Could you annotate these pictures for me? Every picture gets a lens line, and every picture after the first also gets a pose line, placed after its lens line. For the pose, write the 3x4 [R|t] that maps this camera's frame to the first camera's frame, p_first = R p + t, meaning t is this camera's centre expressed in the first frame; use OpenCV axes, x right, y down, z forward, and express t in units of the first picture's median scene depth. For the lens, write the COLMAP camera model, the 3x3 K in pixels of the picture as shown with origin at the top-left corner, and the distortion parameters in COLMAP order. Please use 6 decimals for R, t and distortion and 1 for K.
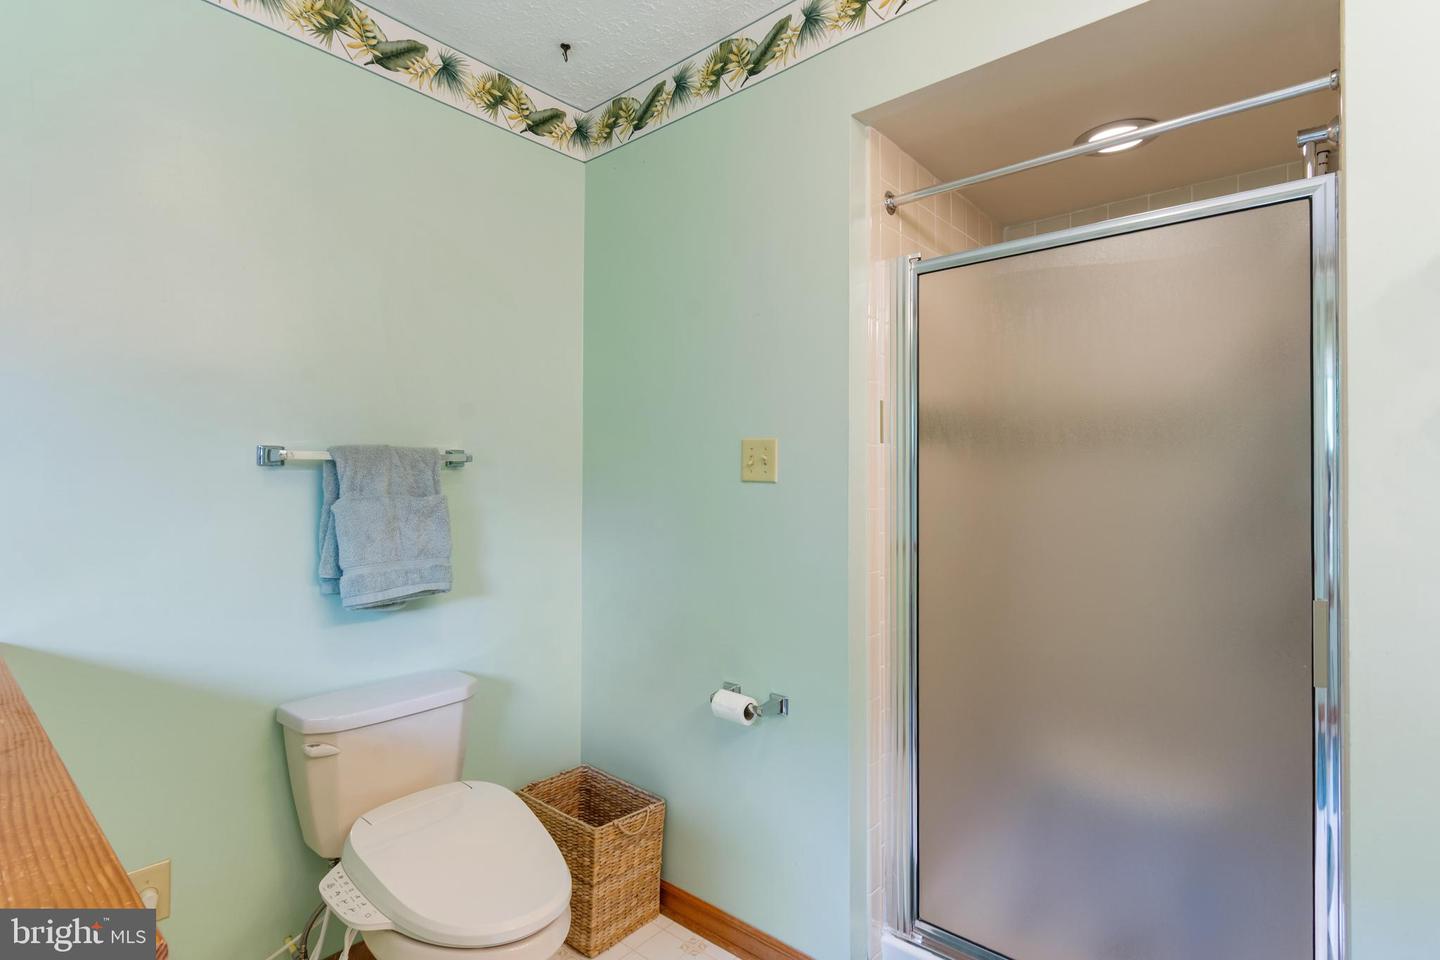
lens RADIAL K [[699.9, 0, 720.0], [0, 699.9, 480.0], [0, 0, 1]] dist [0.000085, -0.000014]
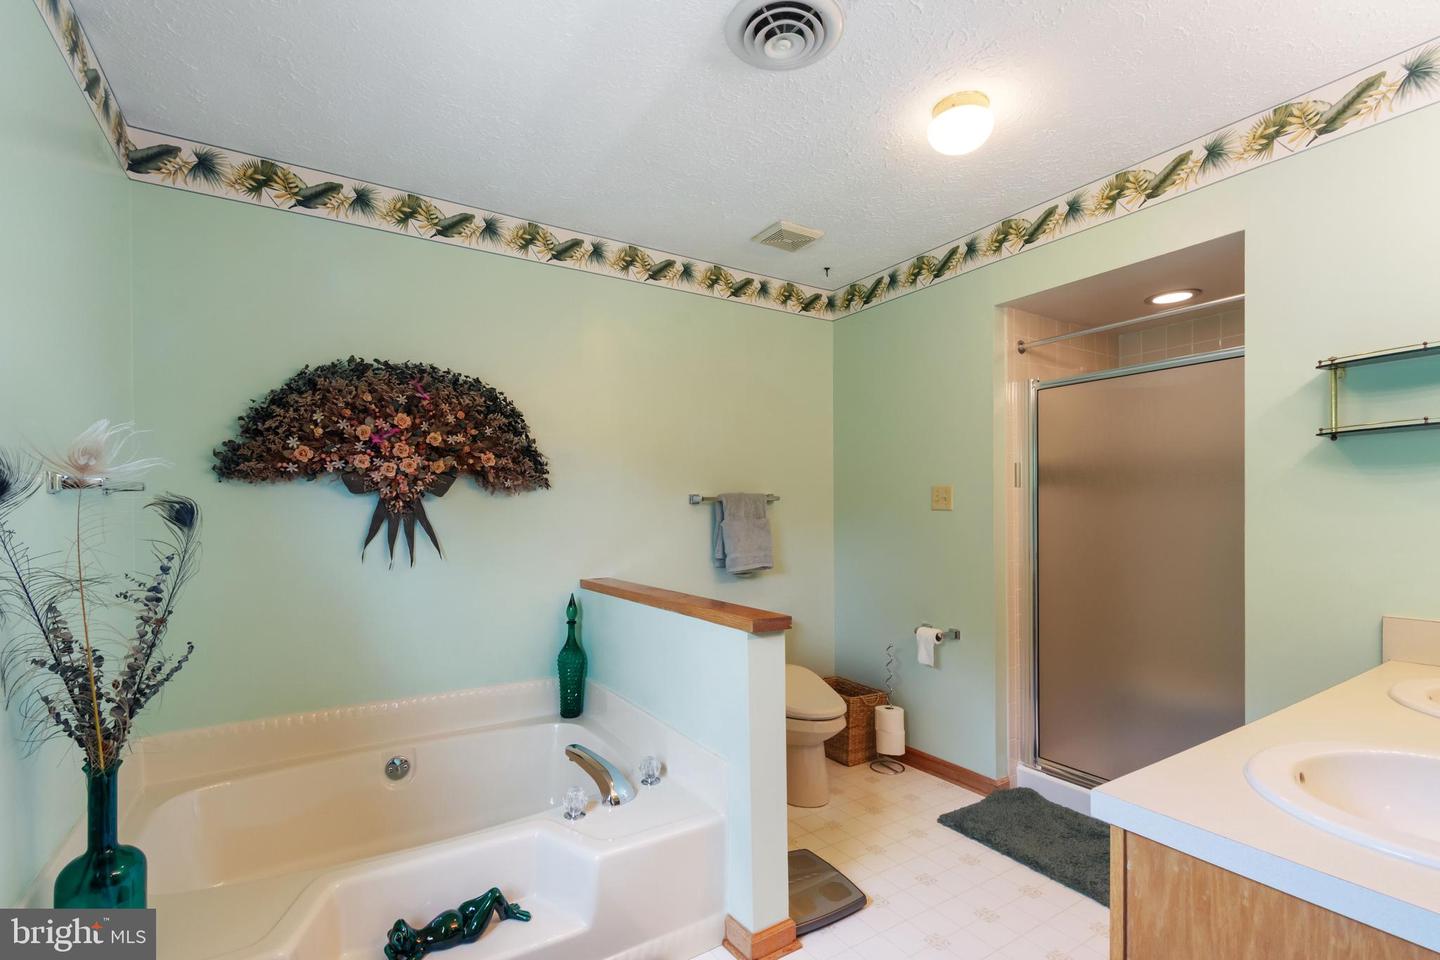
lens RADIAL K [[652.0, 0, 719.9], [0, 652.0, 509.6], [0, 0, 1]] dist [-0.000018, -0.000022]
pose [[0.958862, -0.008439, -0.283747, -0.015859], [0.008723, 0.999962, -0.000263, -0.002485], [0.283738, -0.002223, 0.958899, -0.744965]]
